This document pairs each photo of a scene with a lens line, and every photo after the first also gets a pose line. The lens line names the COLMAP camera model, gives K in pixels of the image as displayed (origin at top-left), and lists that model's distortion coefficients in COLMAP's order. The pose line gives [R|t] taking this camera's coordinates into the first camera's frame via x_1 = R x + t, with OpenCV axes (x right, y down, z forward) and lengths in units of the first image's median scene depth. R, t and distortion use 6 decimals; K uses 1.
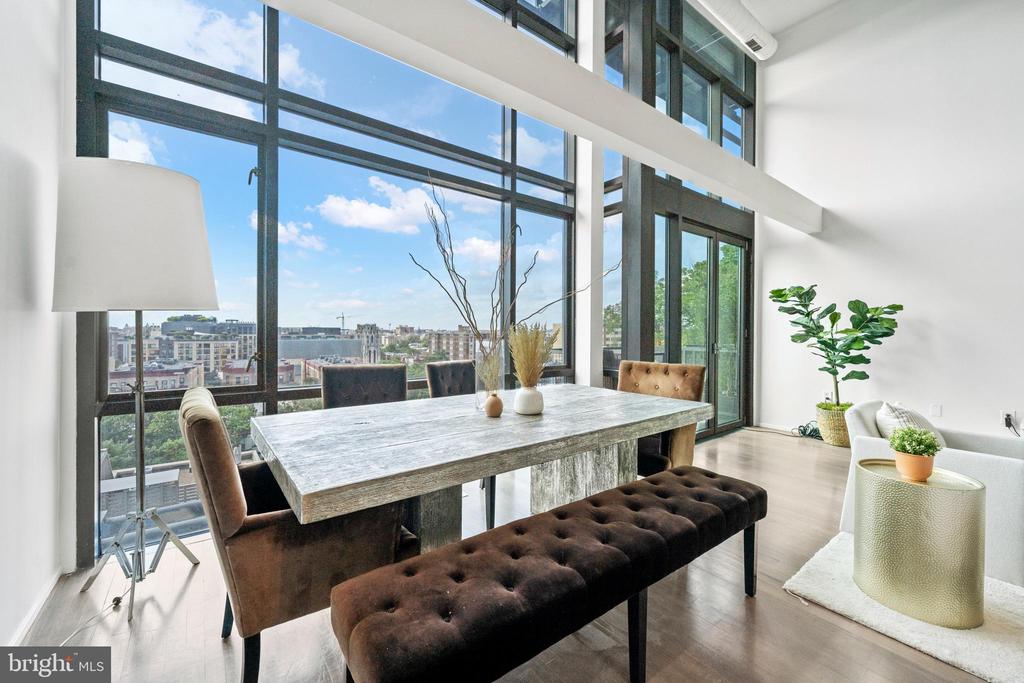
lens RADIAL K [[407.4, 0, 512.0], [0, 407.4, 341.5], [0, 0, 1]] dist [-0.001343, -0.000161]
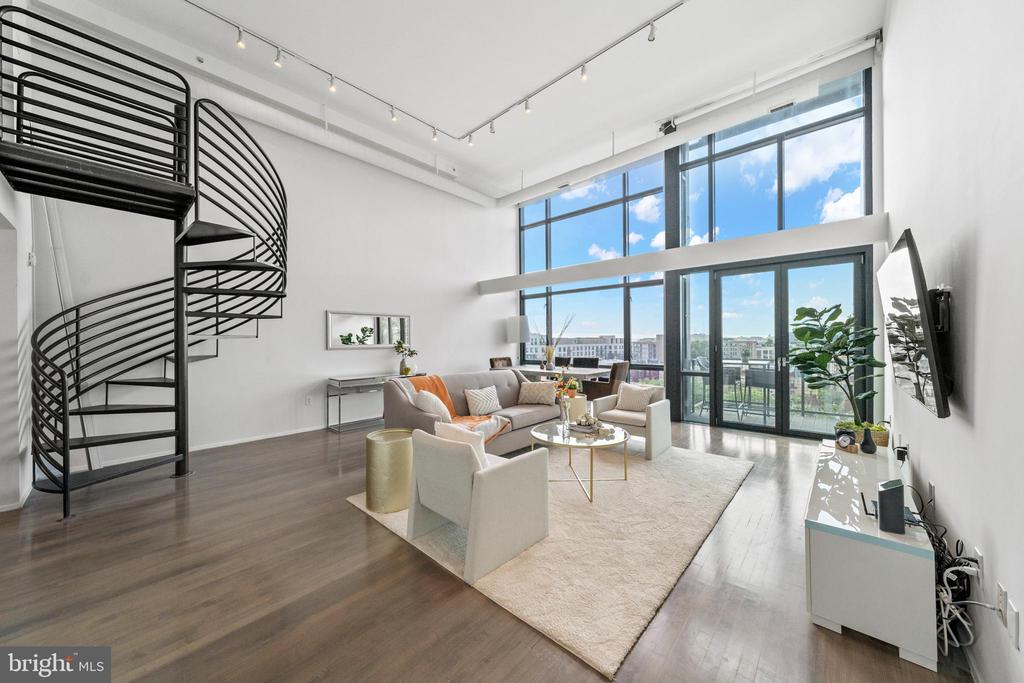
lens RADIAL K [[359.6, 0, 512.0], [0, 359.6, 341.5], [0, 0, 1]] dist [-0.000007, -0.000023]
pose [[0.177029, 0.000767, -0.984205, 1.181220], [-0.011877, 0.999929, -0.001357, -0.023063], [0.984134, 0.011929, 0.177025, 0.037195]]
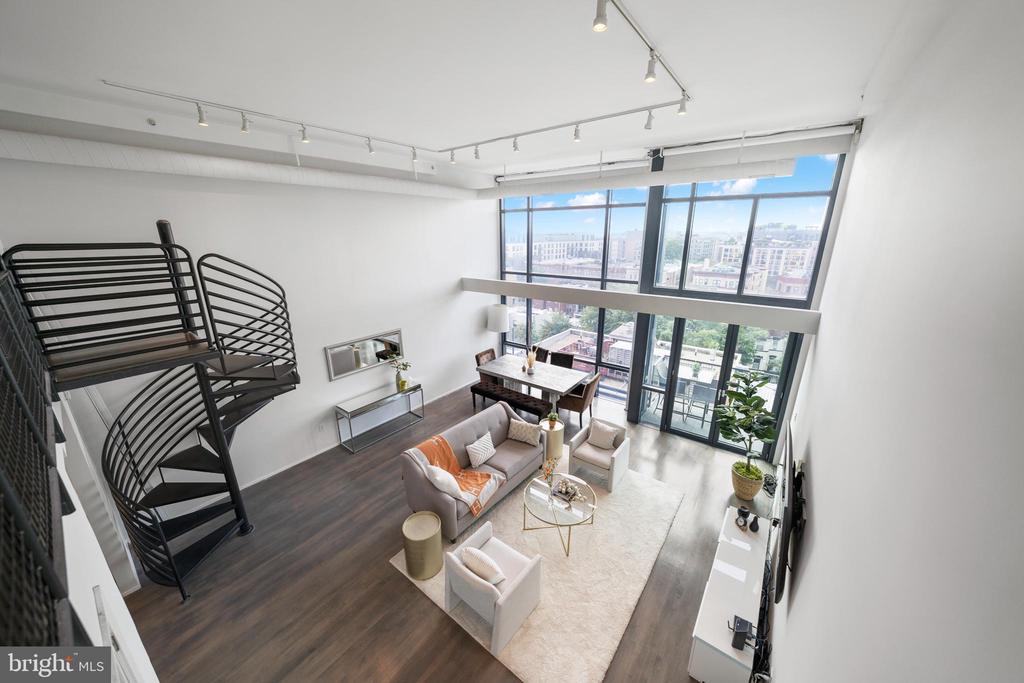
lens RADIAL K [[357.4, 0, 512.0], [0, 357.4, 341.5], [0, 0, 1]] dist [-0.012115, 0.000060]
pose [[0.257926, 0.278565, -0.925135, 1.217652], [-0.015440, 0.958600, 0.284337, -0.463106], [0.966041, -0.059054, 0.251549, -0.029762]]
